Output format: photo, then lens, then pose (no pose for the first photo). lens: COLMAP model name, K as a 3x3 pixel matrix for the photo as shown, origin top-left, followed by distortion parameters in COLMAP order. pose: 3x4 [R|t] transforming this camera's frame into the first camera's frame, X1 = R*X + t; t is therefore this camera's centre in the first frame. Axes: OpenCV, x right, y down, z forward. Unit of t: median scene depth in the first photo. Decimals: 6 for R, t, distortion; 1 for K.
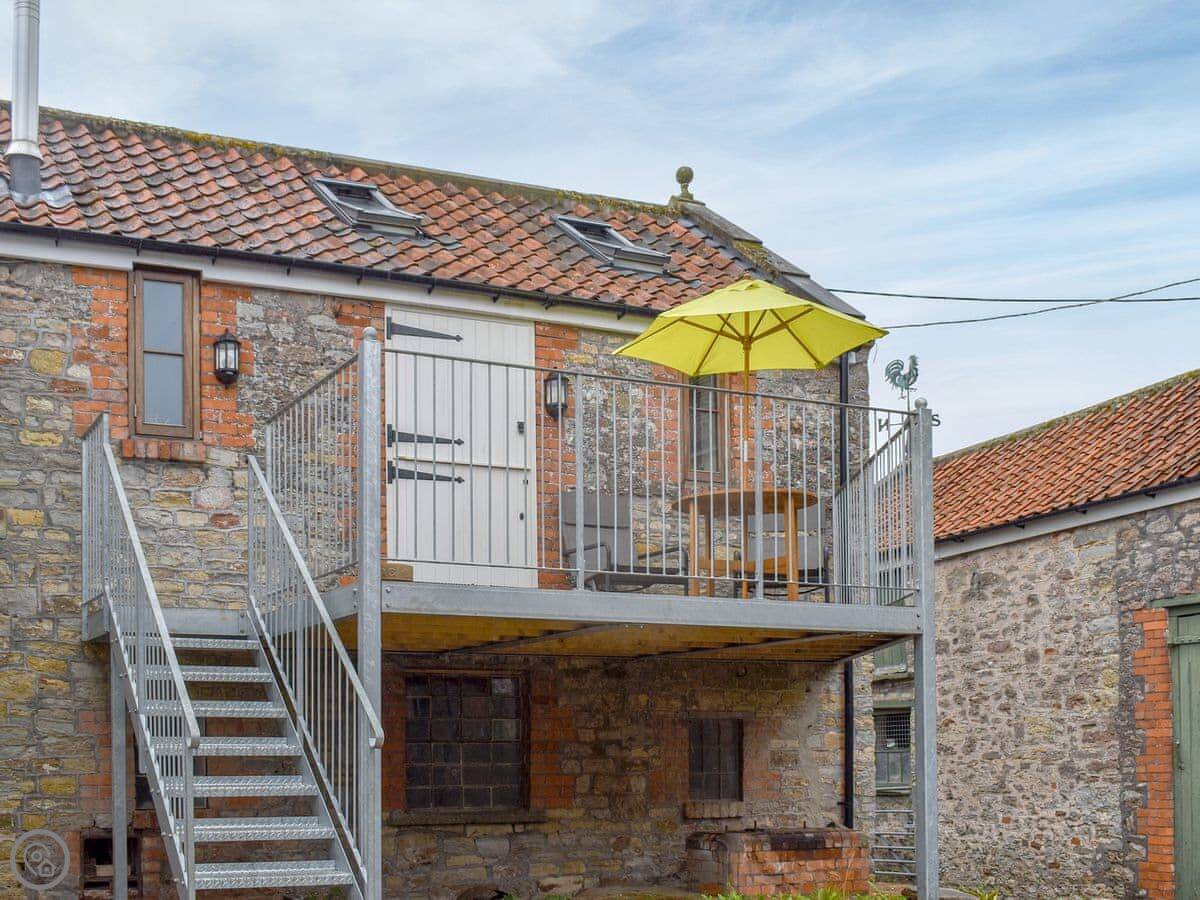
lens RADIAL K [[1470.2, 0, 600.0], [0, 1470.2, 450.0], [0, 0, 1]] dist [-0.048213, -0.028298]
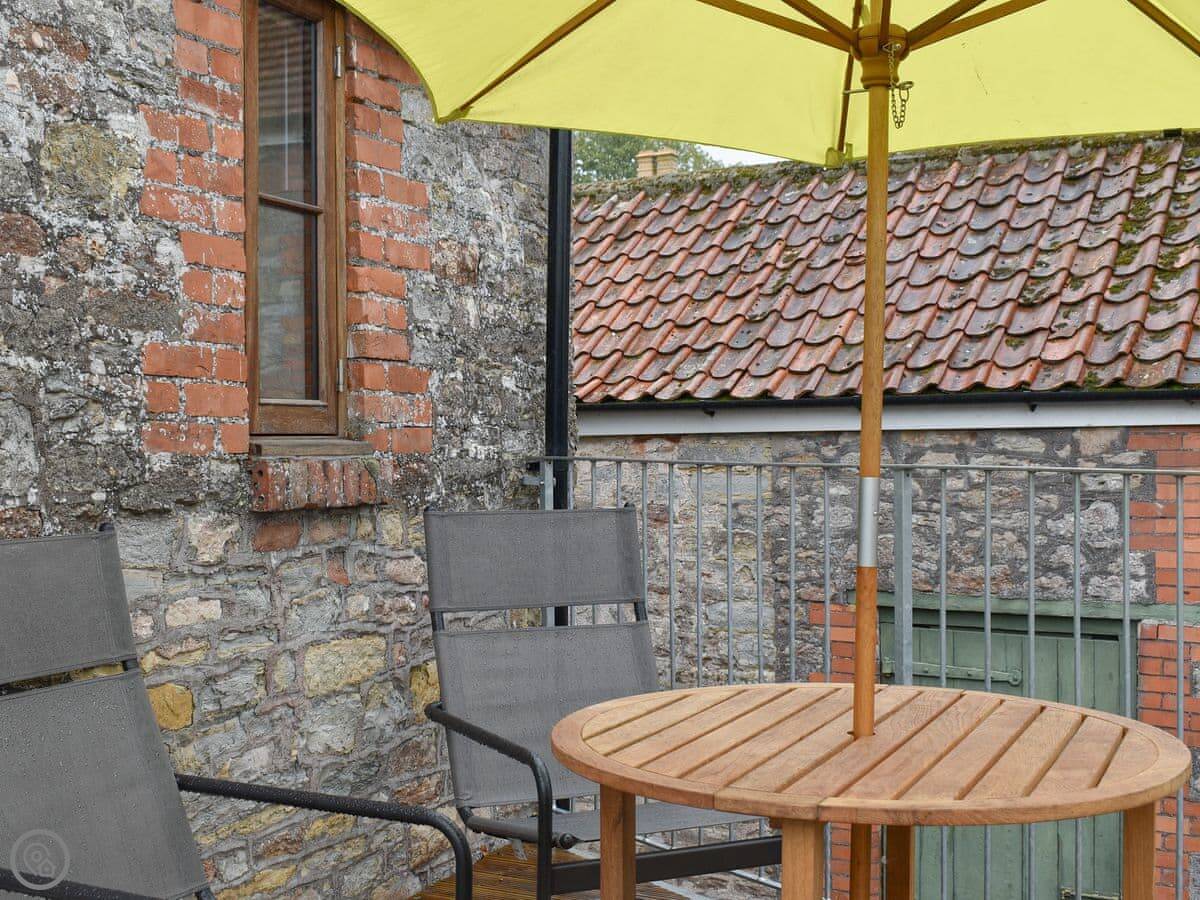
lens RADIAL K [[1470.2, 0, 600.0], [0, 1470.2, 450.0], [0, 0, 1]] dist [-0.048213, -0.028298]
pose [[0.792394, 0.017819, 0.609749, -0.078395], [-0.144239, 0.976701, 0.158902, -0.039869], [-0.592711, -0.213863, 0.776503, 0.793052]]
